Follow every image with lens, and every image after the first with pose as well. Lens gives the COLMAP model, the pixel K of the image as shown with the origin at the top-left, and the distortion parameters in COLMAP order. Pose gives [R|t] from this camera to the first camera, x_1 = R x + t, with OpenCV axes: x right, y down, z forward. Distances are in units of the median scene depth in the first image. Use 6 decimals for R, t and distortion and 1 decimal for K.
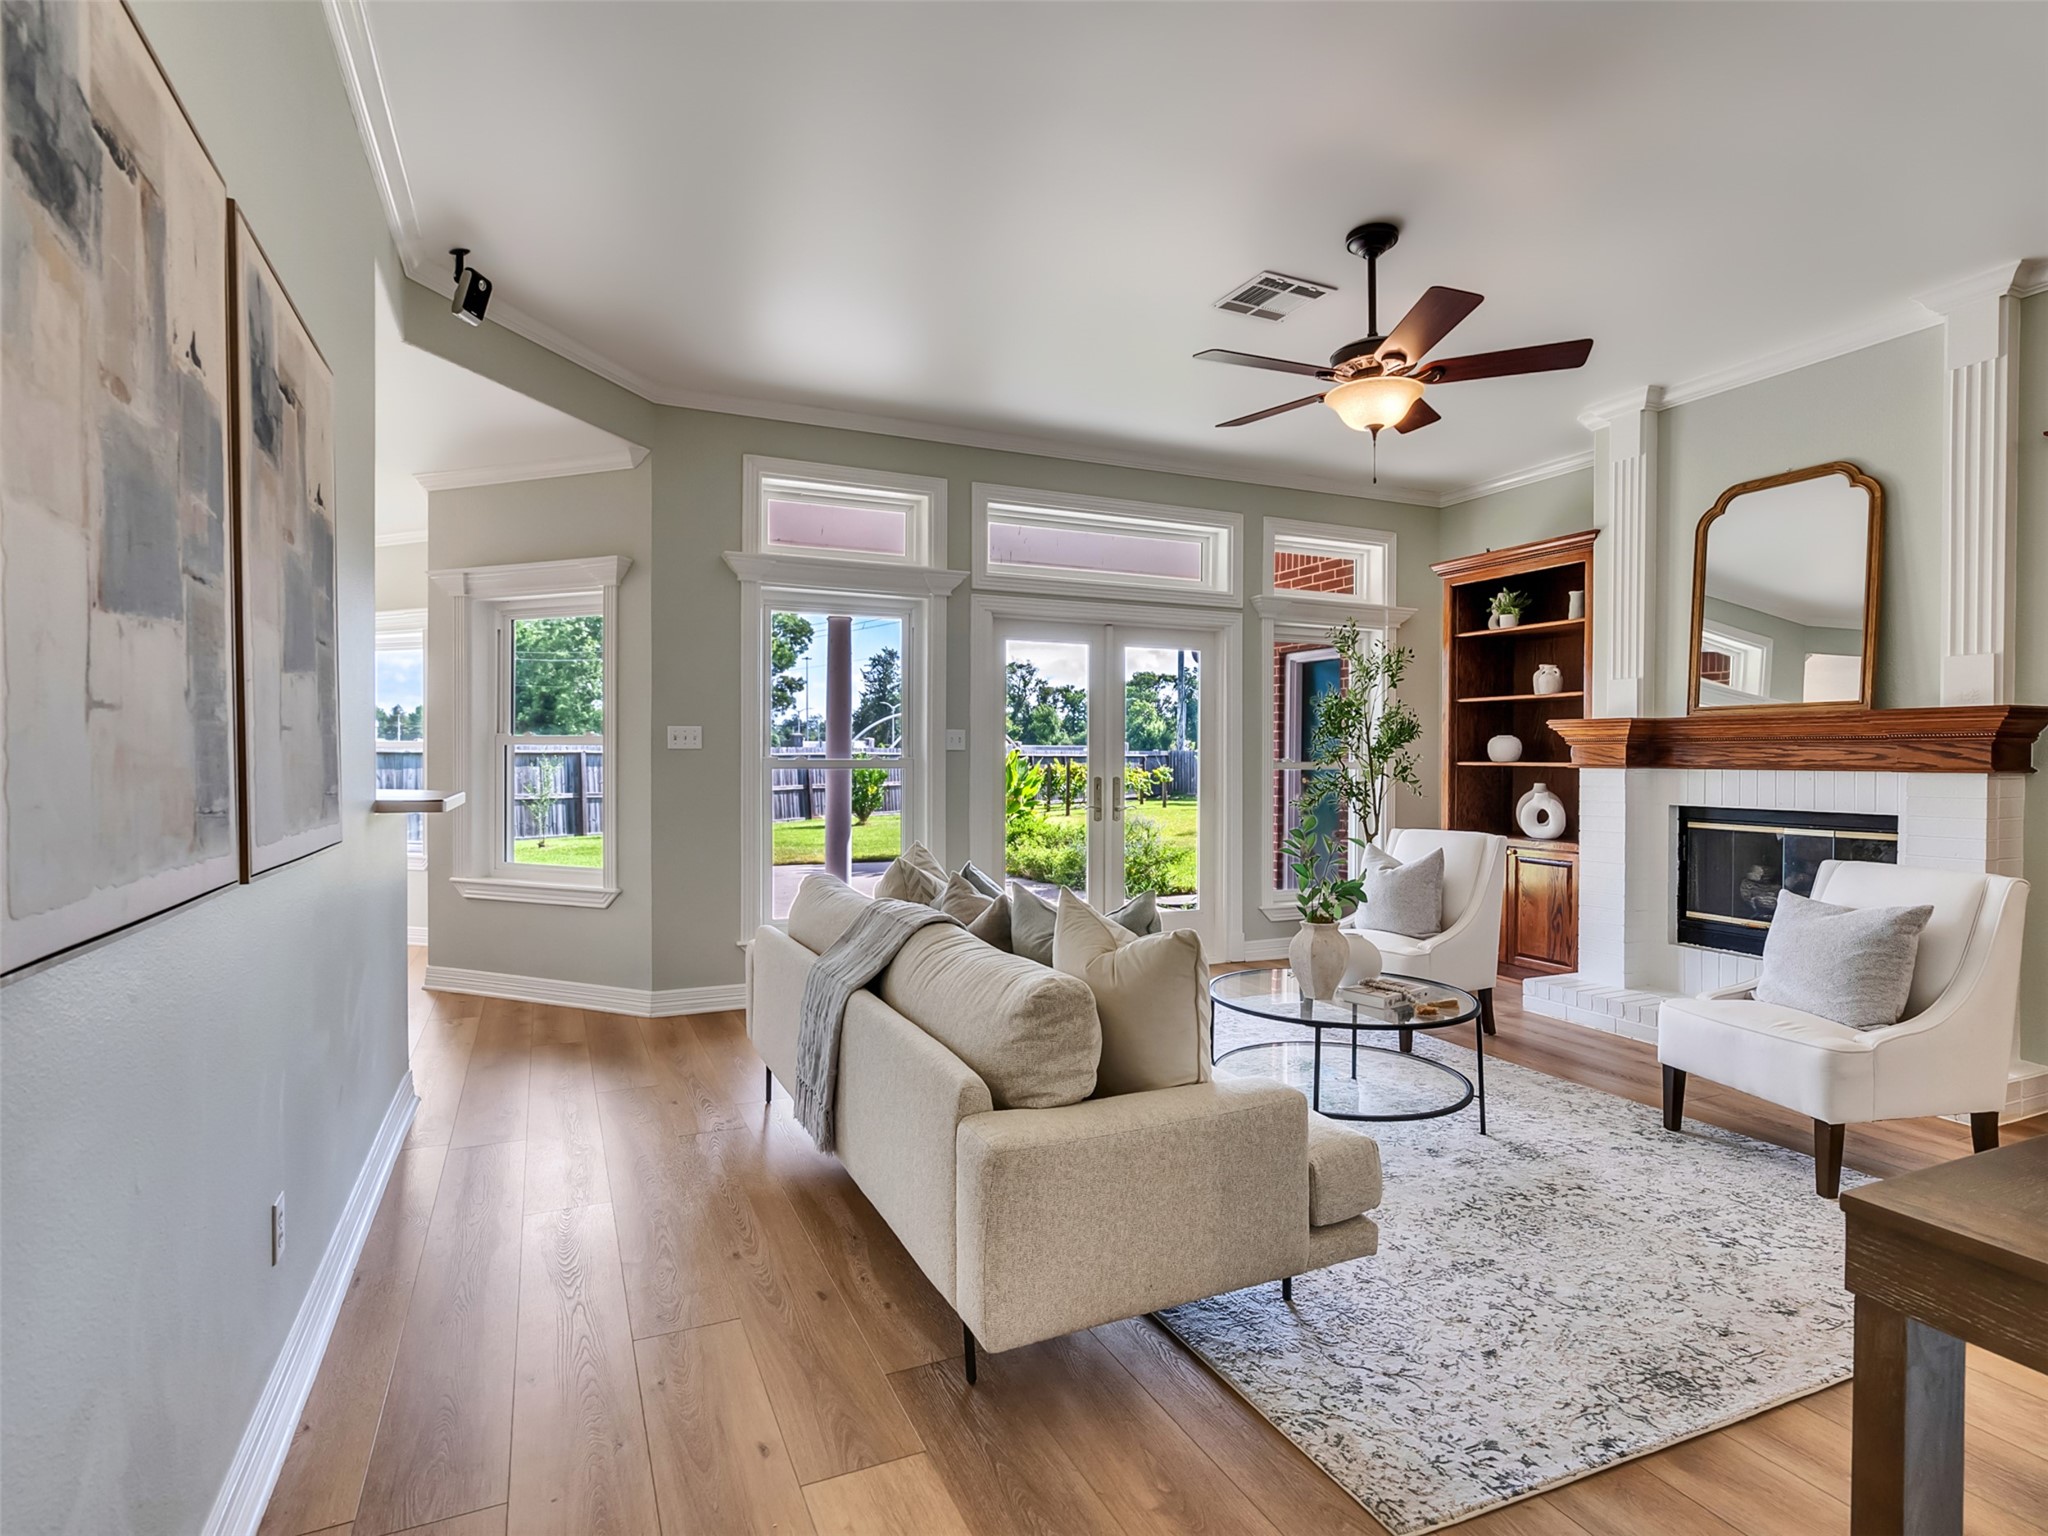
lens RADIAL K [[1046.2, 0, 1008.9], [0, 1046.2, 764.6], [0, 0, 1]] dist [-0.013151, 0.009501]
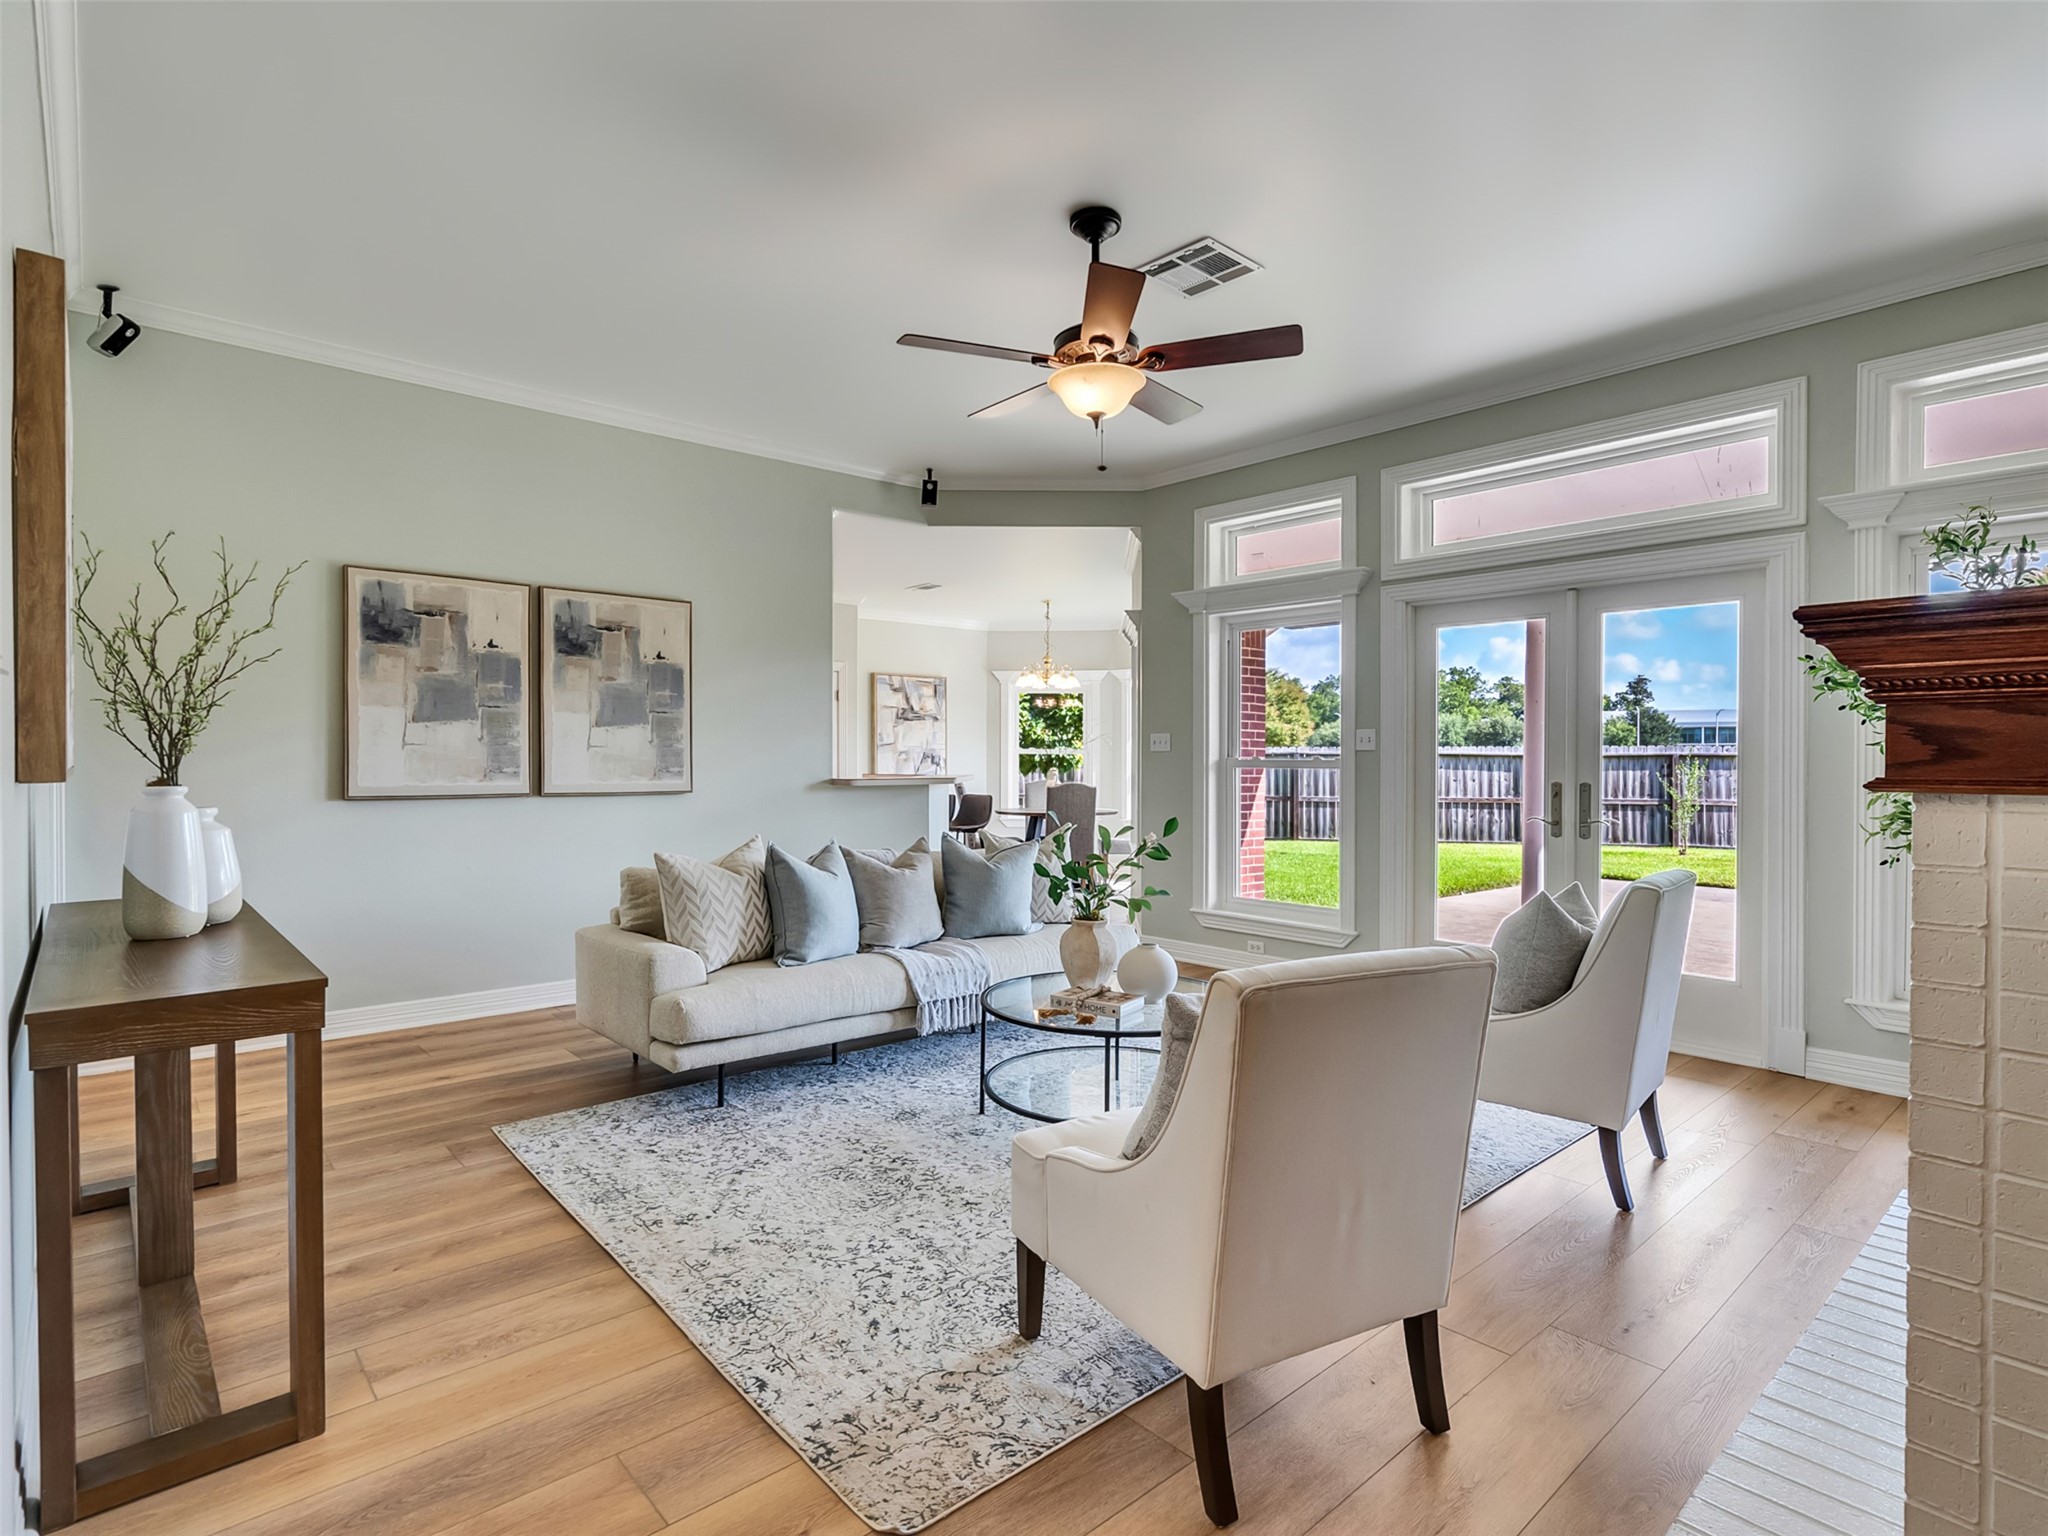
lens RADIAL K [[1046.2, 0, 1017.0], [0, 1046.2, 766.0], [0, 0, 1]] dist [-0.013151, 0.009501]
pose [[0.303697, 0.005084, -0.952755, 0.807338], [-0.007532, 0.999967, 0.002935, 0.000328], [0.952739, 0.006284, 0.303725, 0.408919]]
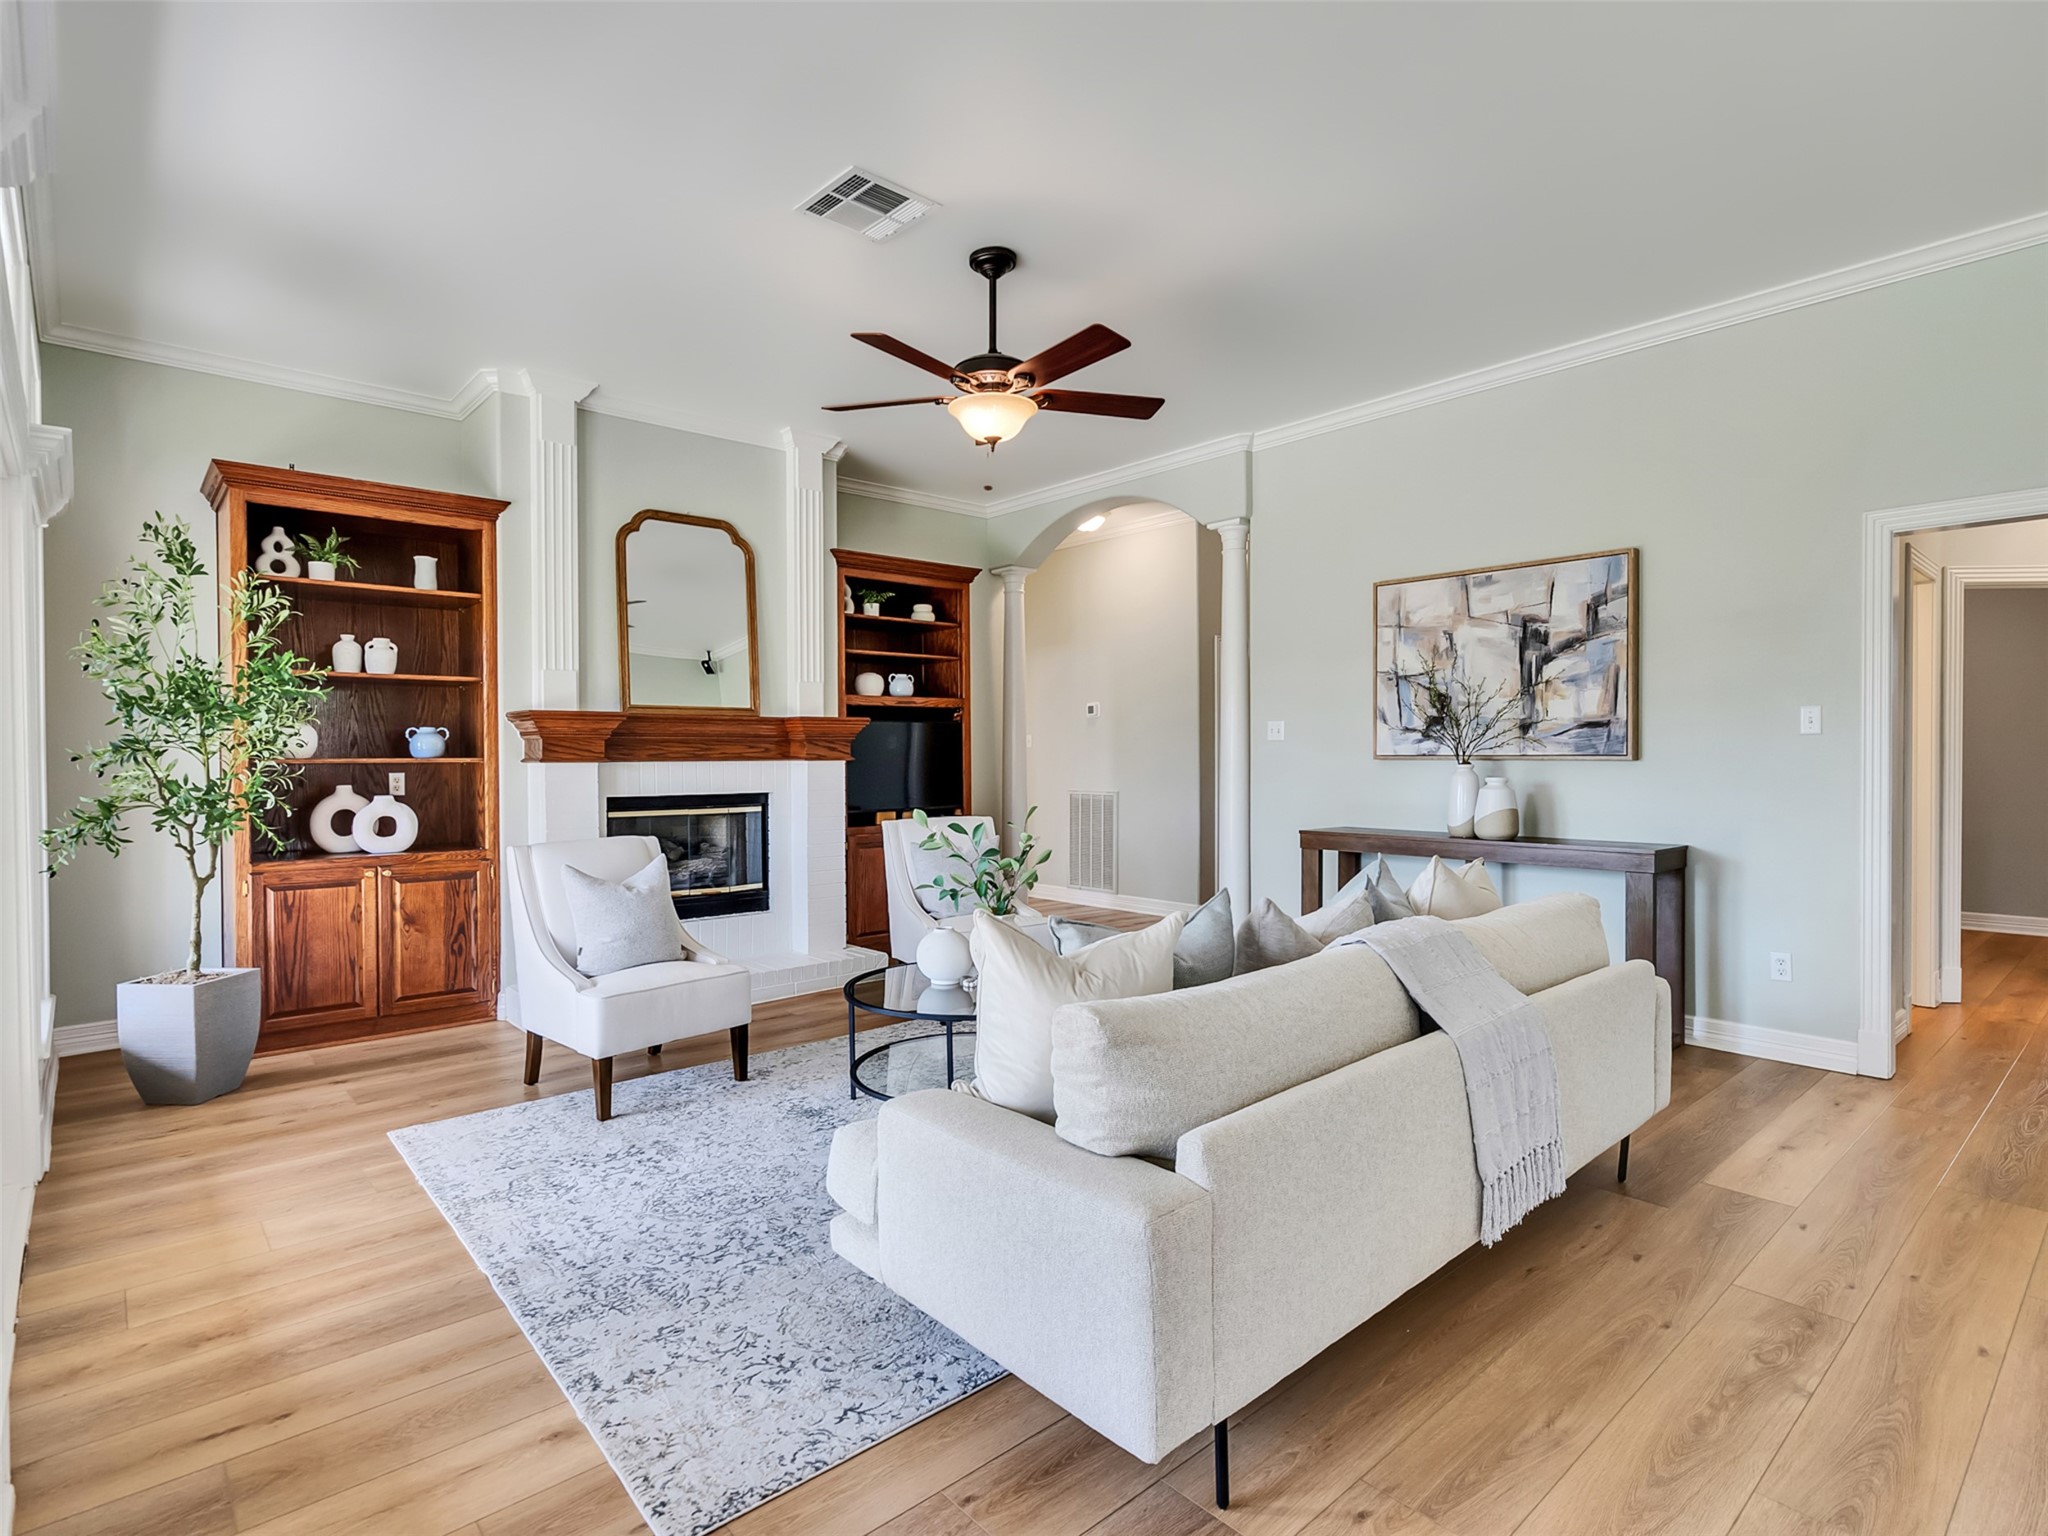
lens RADIAL K [[1046.2, 0, 1010.0], [0, 1046.2, 764.2], [0, 0, 1]] dist [-0.013151, 0.009501]
pose [[-0.299754, -0.011712, 0.953945, -0.433073], [0.009324, 0.999841, 0.015205, -0.005649], [-0.953971, 0.013452, -0.299597, 0.839919]]
